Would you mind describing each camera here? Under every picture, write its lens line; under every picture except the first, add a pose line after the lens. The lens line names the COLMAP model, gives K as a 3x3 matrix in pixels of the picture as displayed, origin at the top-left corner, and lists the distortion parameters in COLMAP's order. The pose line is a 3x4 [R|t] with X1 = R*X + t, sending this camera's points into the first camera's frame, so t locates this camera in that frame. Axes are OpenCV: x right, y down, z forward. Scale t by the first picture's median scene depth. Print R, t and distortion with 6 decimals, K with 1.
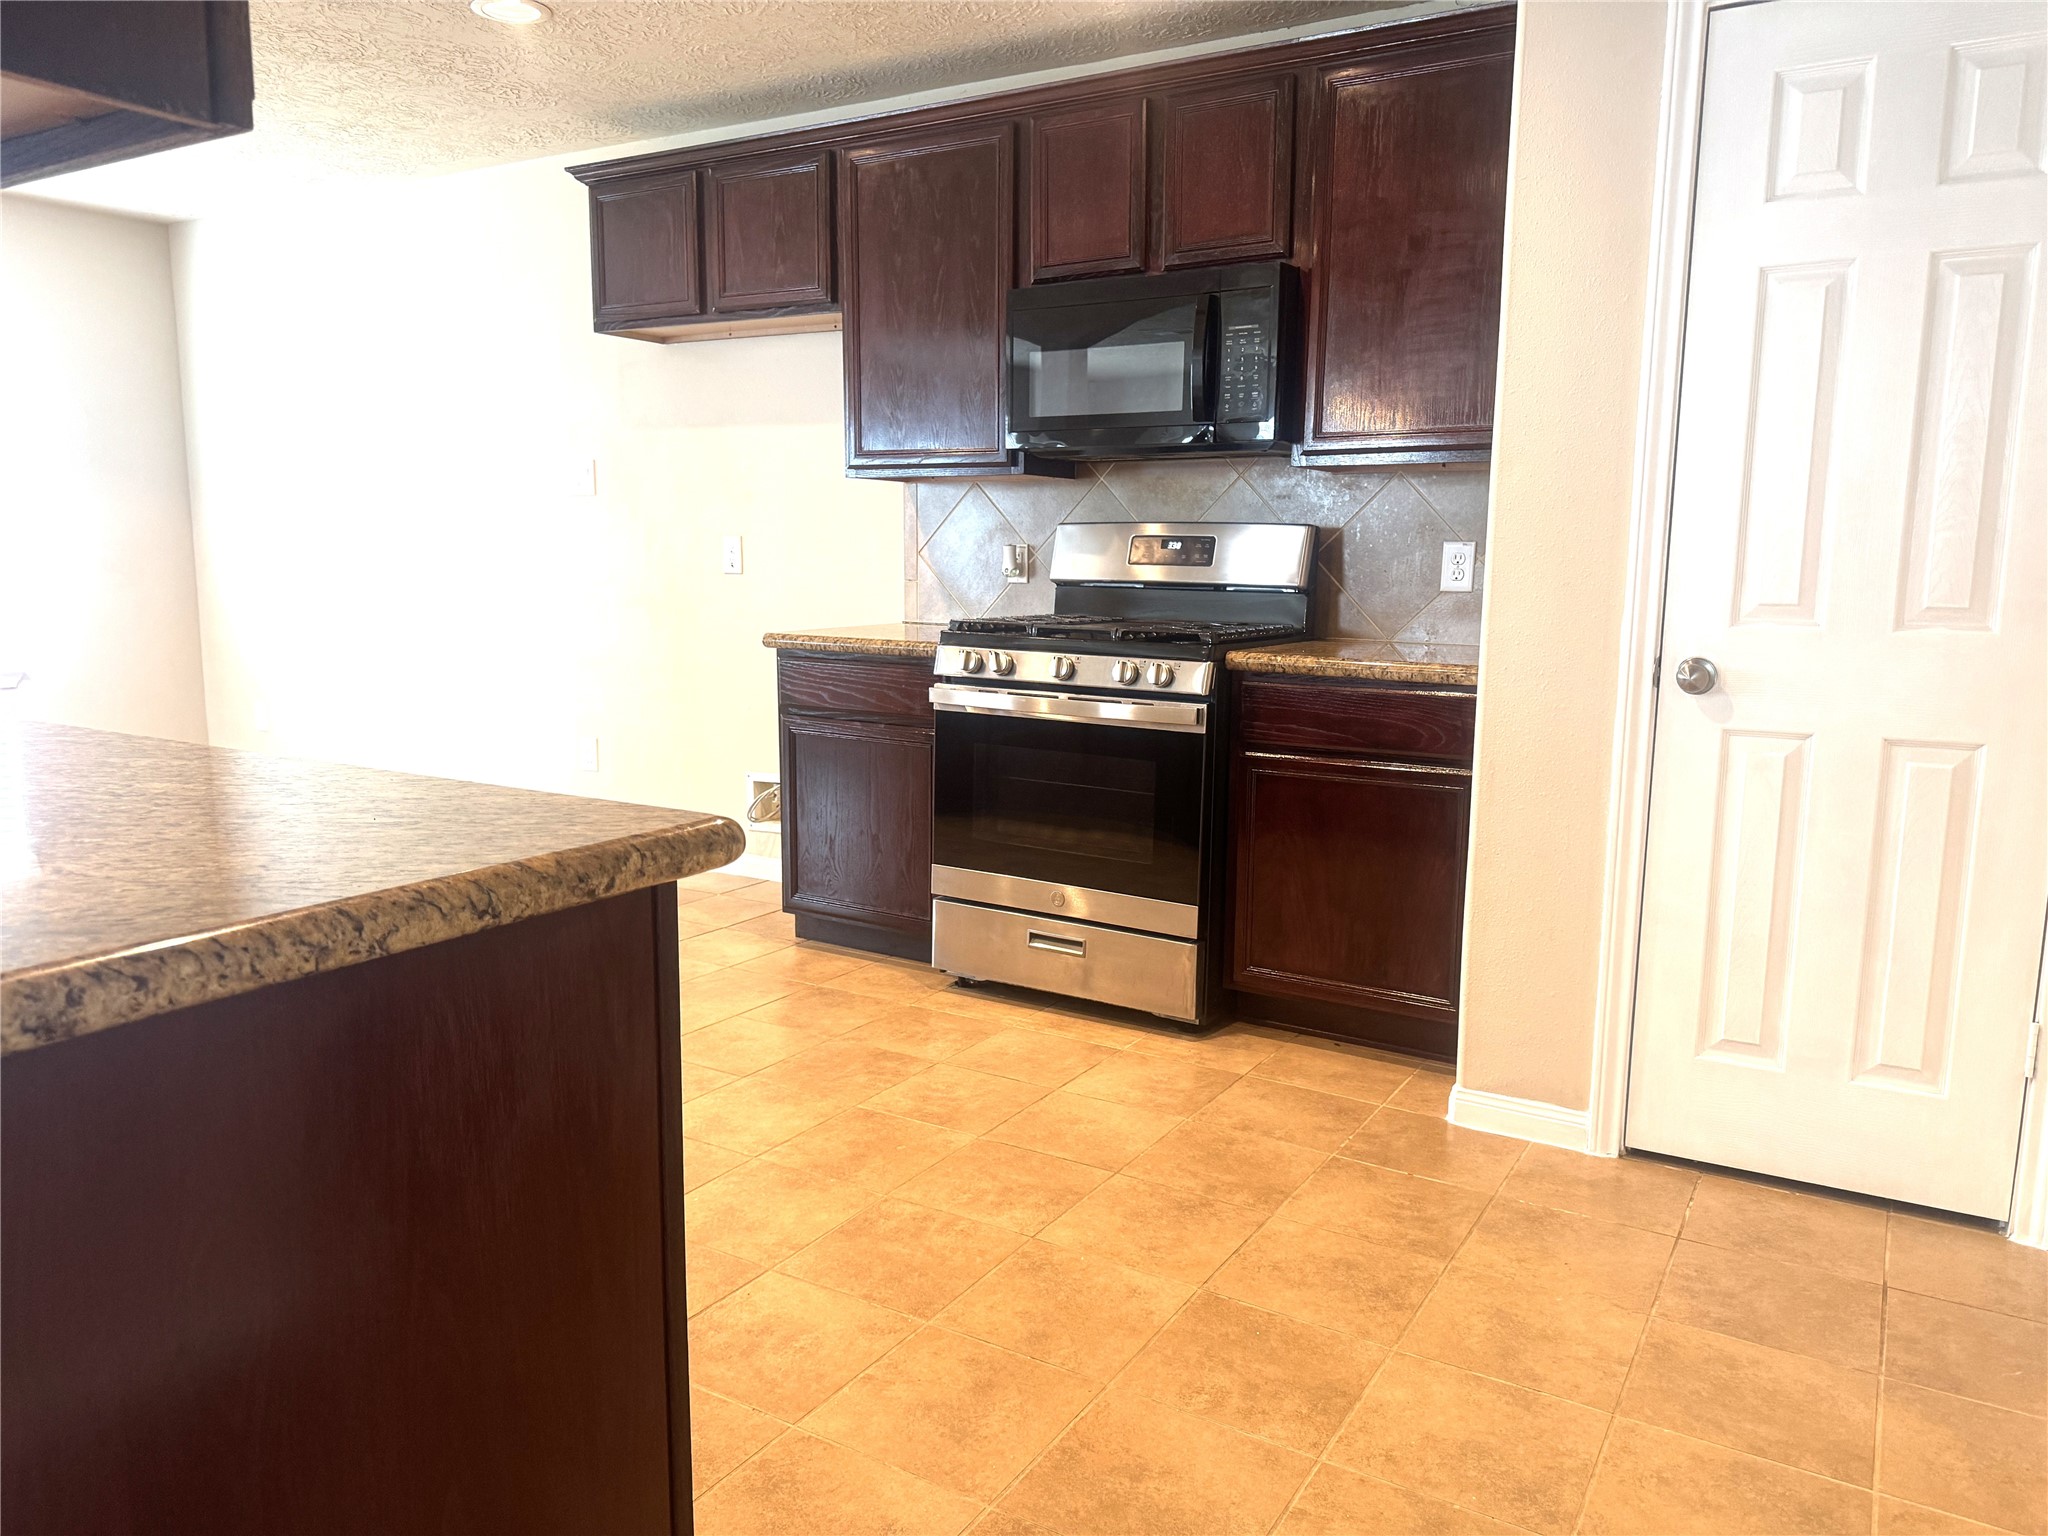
lens RADIAL K [[1440.1, 0, 1054.0], [0, 1440.1, 784.8], [0, 0, 1]] dist [0.069336, -0.101536]
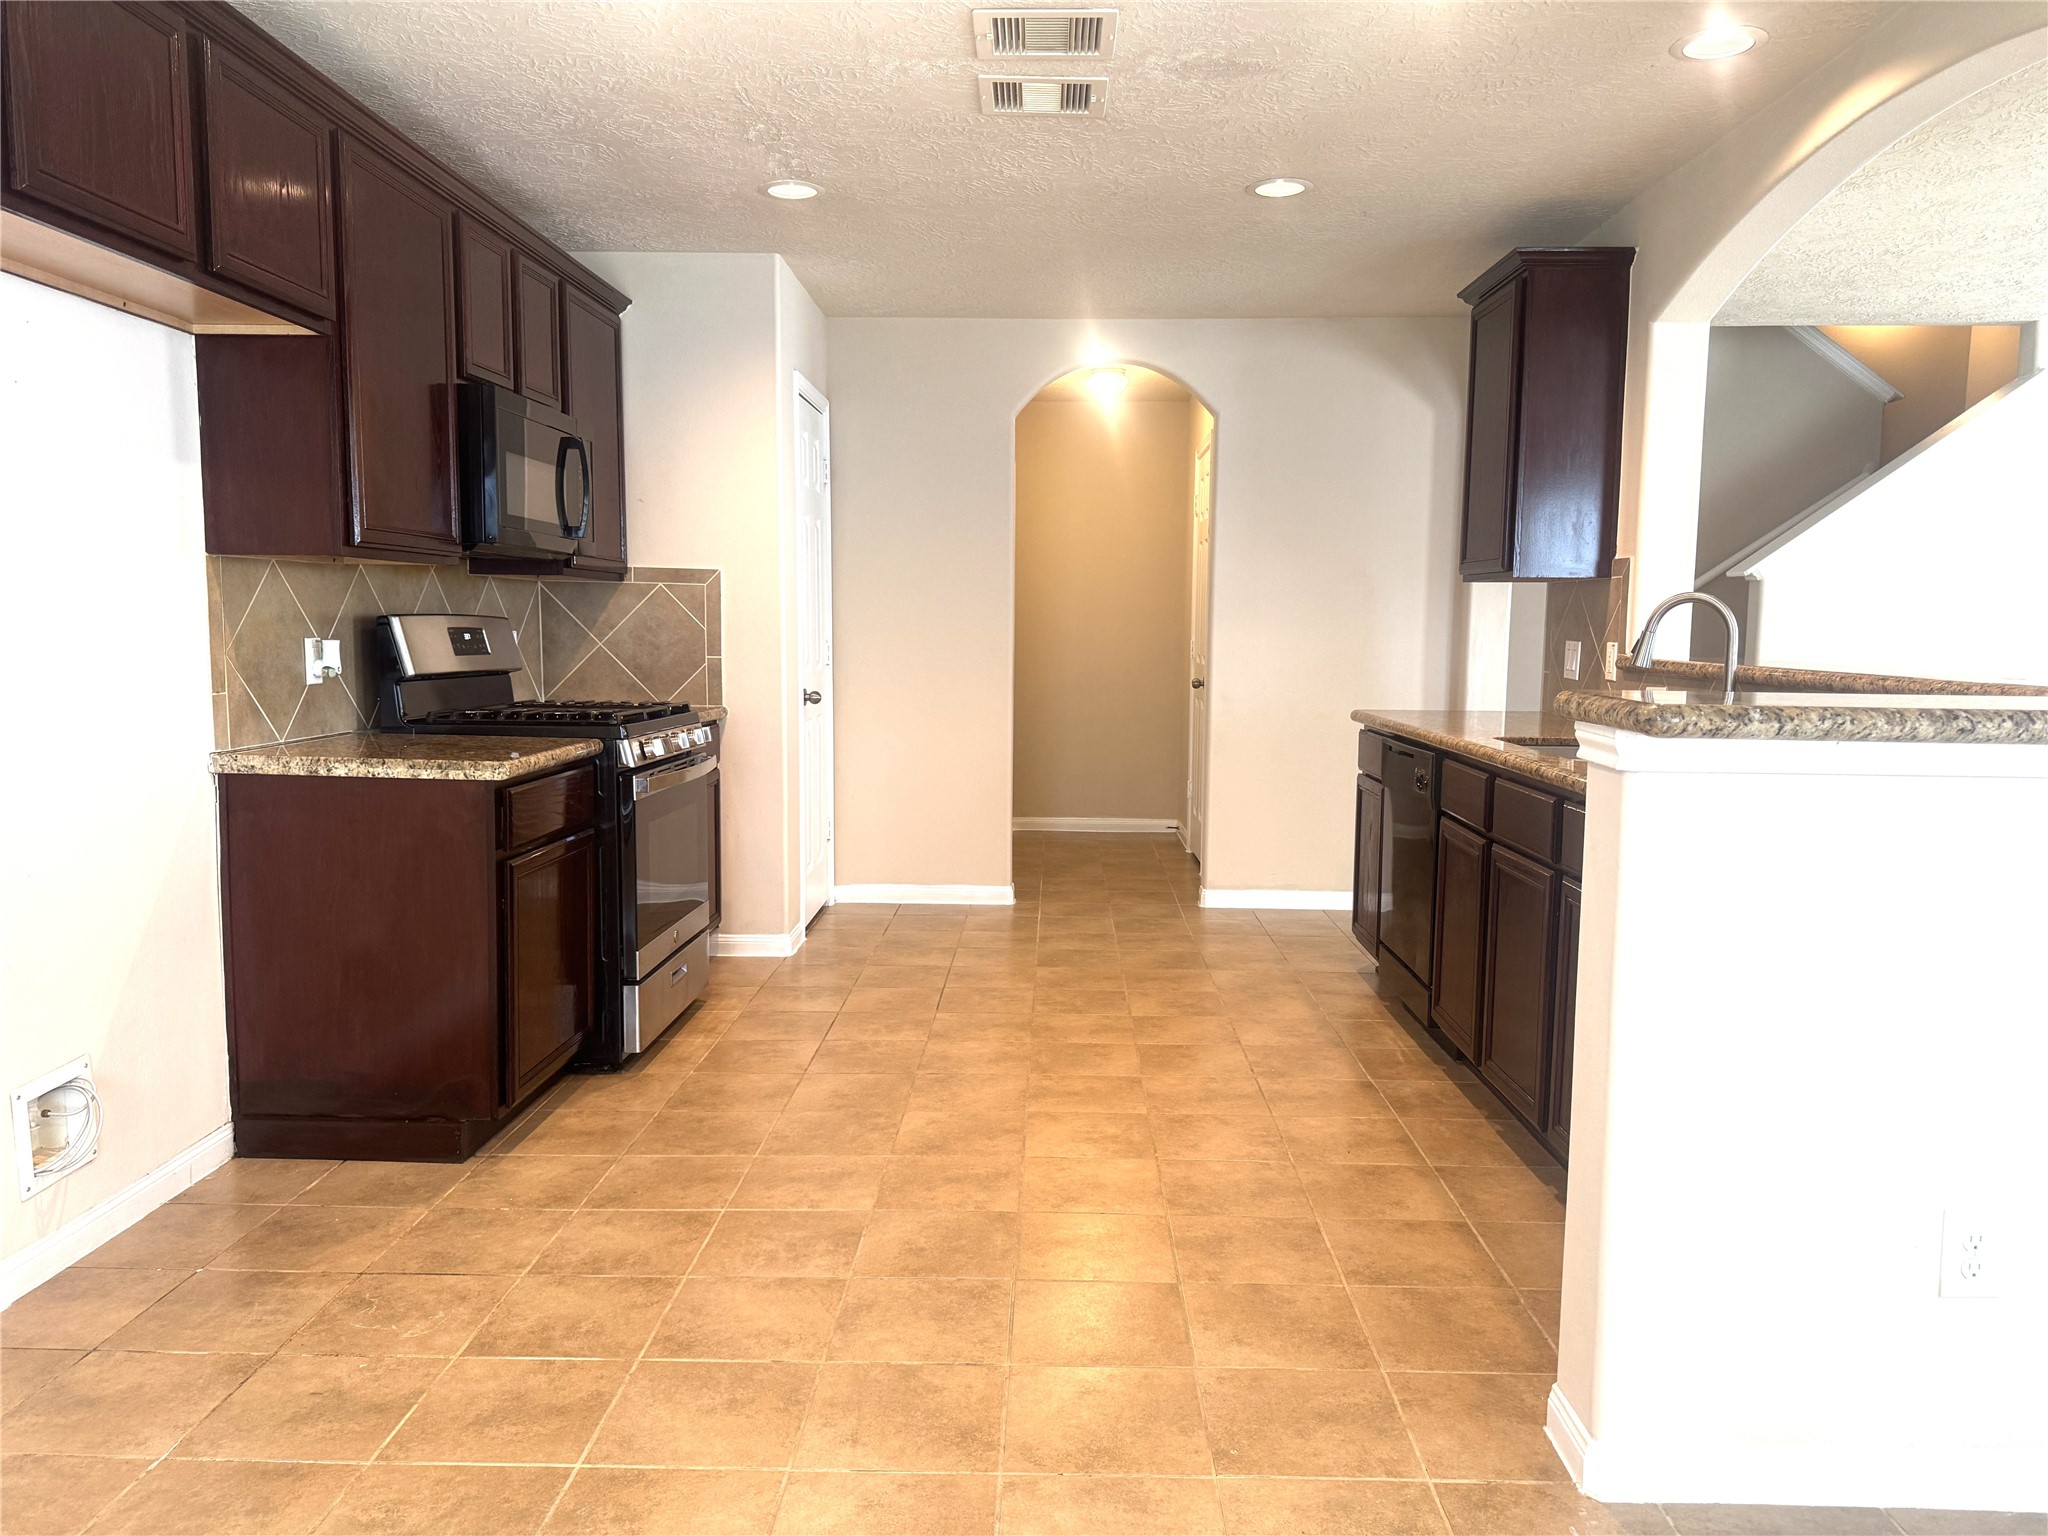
lens RADIAL K [[1440.1, 0, 1027.0], [0, 1440.1, 771.2], [0, 0, 1]] dist [0.069336, -0.101536]
pose [[-0.494814, -0.105537, 0.862567, -1.199316], [0.122640, 0.974182, 0.189547, -0.253378], [-0.860301, 0.199576, -0.469096, 1.330806]]
